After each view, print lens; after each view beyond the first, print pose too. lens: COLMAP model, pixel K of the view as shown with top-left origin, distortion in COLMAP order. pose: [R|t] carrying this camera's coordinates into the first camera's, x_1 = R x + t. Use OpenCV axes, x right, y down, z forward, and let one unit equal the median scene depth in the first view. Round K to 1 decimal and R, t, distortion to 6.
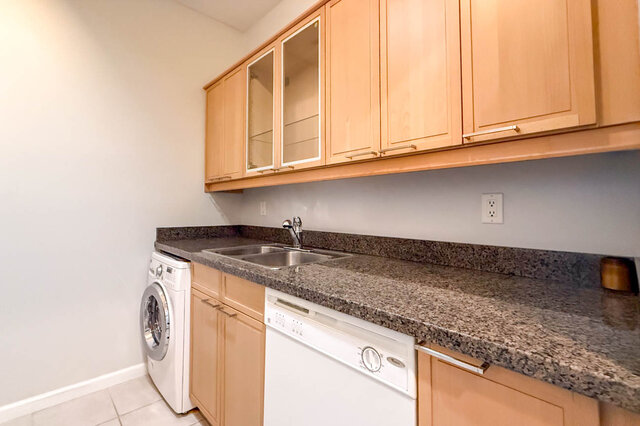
lens RADIAL K [[273.8, 0, 319.4], [0, 273.8, 198.8], [0, 0, 1]] dist [0.002106, -0.000698]
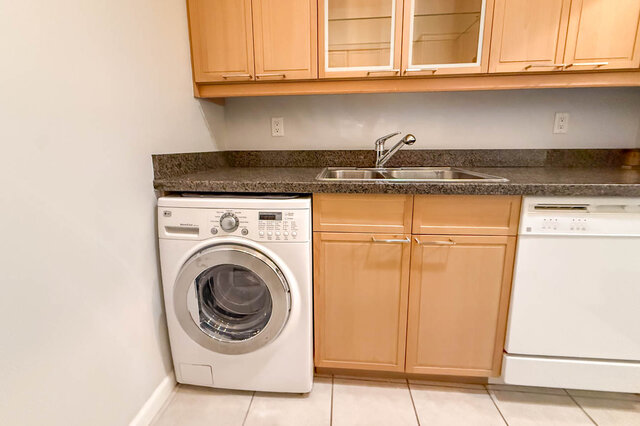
lens RADIAL K [[259.0, 0, 333.2], [0, 259.0, 181.7], [0, 0, 1]] dist [0.003483, -0.000940]
pose [[0.777969, -0.106345, 0.619238, -0.805107], [-0.015593, 0.982000, 0.188235, 0.070237], [-0.628110, -0.156097, 0.762307, 0.473358]]
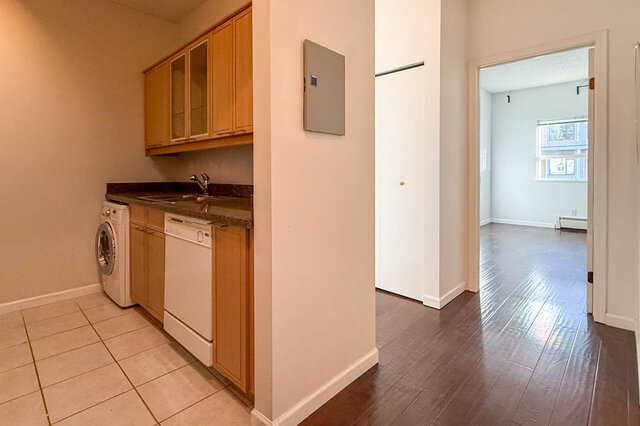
lens RADIAL K [[305.5, 0, 305.6], [0, 305.5, 171.9], [0, 0, 1]] dist [0.001035, -0.002012]
pose [[0.999933, -0.005168, 0.010314, 0.434559], [0.004788, 0.999321, 0.036536, 0.003537], [-0.010496, -0.036484, 0.999279, -0.594317]]
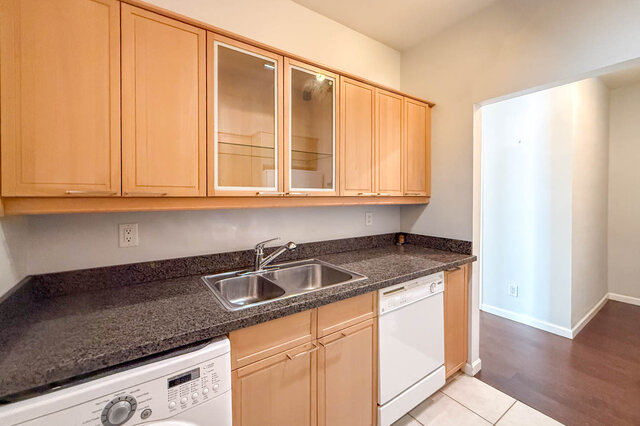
lens RADIAL K [[247.6, 0, 324.0], [0, 247.6, 199.3], [0, 0, 1]] dist [-0.000966, 0.000132]
pose [[0.222134, -0.013007, 0.974929, -0.964014], [-0.028784, 0.999388, 0.019892, -0.104573], [-0.974591, -0.032481, 0.221624, 0.646552]]
